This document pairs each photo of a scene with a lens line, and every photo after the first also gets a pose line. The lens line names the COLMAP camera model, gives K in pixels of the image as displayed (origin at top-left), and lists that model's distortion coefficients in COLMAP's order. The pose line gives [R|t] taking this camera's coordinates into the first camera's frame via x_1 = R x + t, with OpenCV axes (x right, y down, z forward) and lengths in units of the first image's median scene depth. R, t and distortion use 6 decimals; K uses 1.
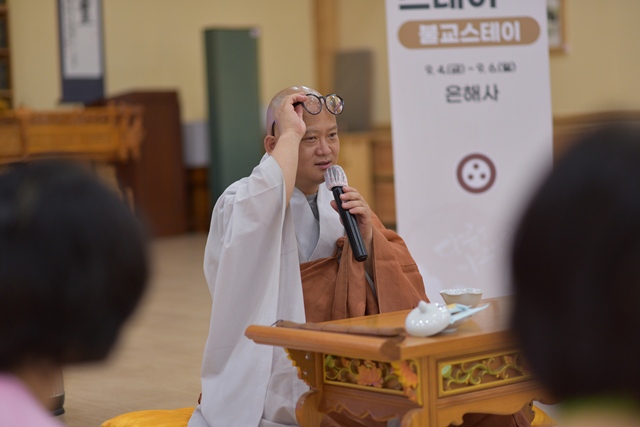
lens RADIAL K [[1543.6, 0, 320.0], [0, 1543.6, 213.5], [0, 0, 1]] dist [0.024554, 1.265557]
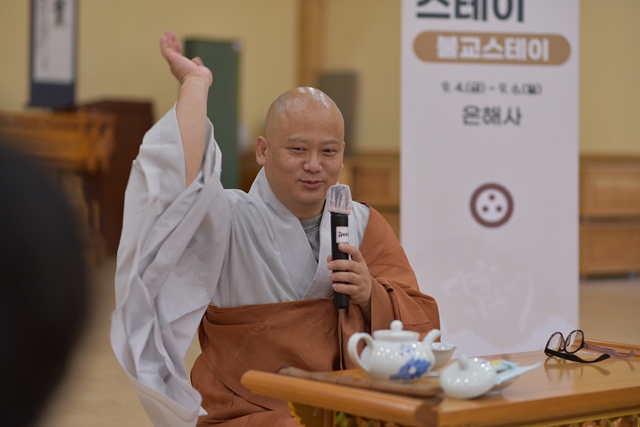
lens RADIAL K [[1543.6, 0, 320.0], [0, 1543.6, 213.5], [0, 0, 1]] dist [0.024554, 1.265557]
pose [[0.997960, 0.058708, 0.025069, -0.020089], [-0.058257, 0.998133, -0.018370, 0.000951], [-0.026100, 0.016872, 0.999517, 0.108775]]
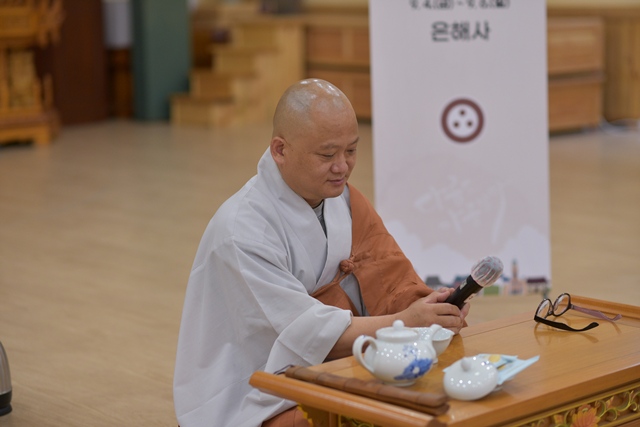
lens RADIAL K [[1543.6, 0, 320.0], [0, 1543.6, 213.5], [0, 0, 1]] dist [0.024554, 1.265557]
pose [[0.997610, 0.015240, 0.067390, -0.041938], [-0.022068, 0.994562, 0.101779, -0.062017], [-0.065473, -0.103023, 0.992522, 0.103131]]
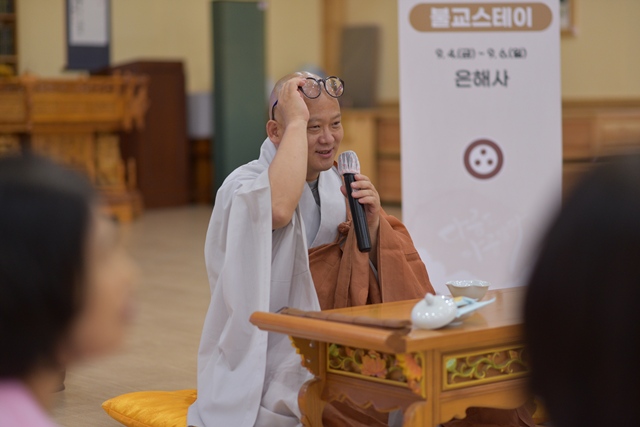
lens RADIAL K [[1543.6, 0, 320.0], [0, 1543.6, 213.5], [0, 0, 1]] dist [0.024554, 1.265557]
pose [[0.999537, 0.030411, 0.000547, -0.003564], [-0.030416, 0.999352, 0.019233, -0.006889], [0.000038, -0.019241, 0.999815, 0.004069]]
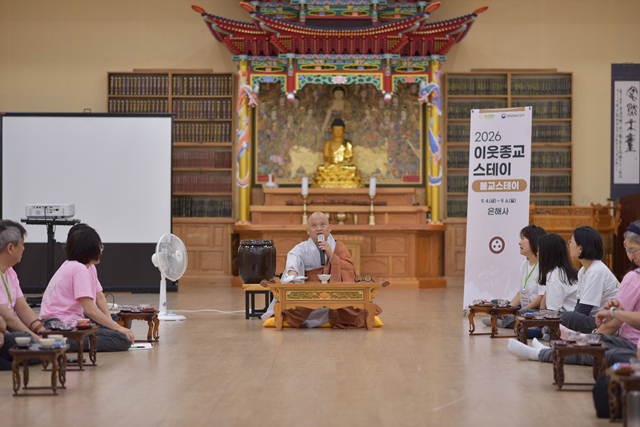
lens RADIAL K [[1543.6, 0, 320.0], [0, 1543.6, 213.5], [0, 0, 1]] dist [0.024554, 1.265557]
pose [[0.776035, 0.035633, -0.629682, 1.377002], [-0.063889, 0.997708, -0.022279, -0.004214], [0.627445, 0.057519, 0.776534, -1.008403]]
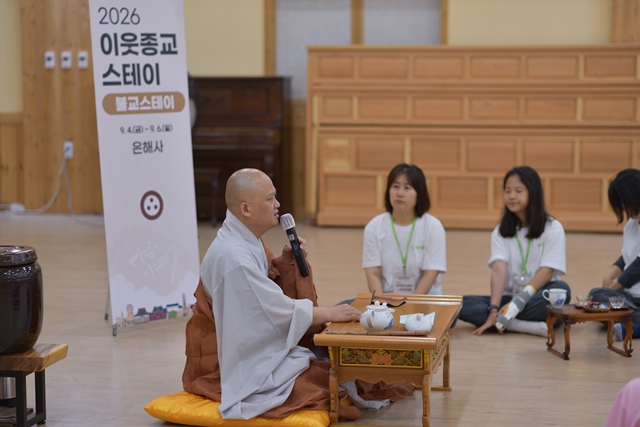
lens RADIAL K [[1543.6, 0, 320.0], [0, 1543.6, 213.5], [0, 0, 1]] dist [0.024554, 1.265557]
pose [[0.771040, -0.031031, 0.636030, -0.661700], [0.003954, 0.999026, 0.043948, -0.078629], [-0.636775, -0.031371, 0.770412, -0.161408]]
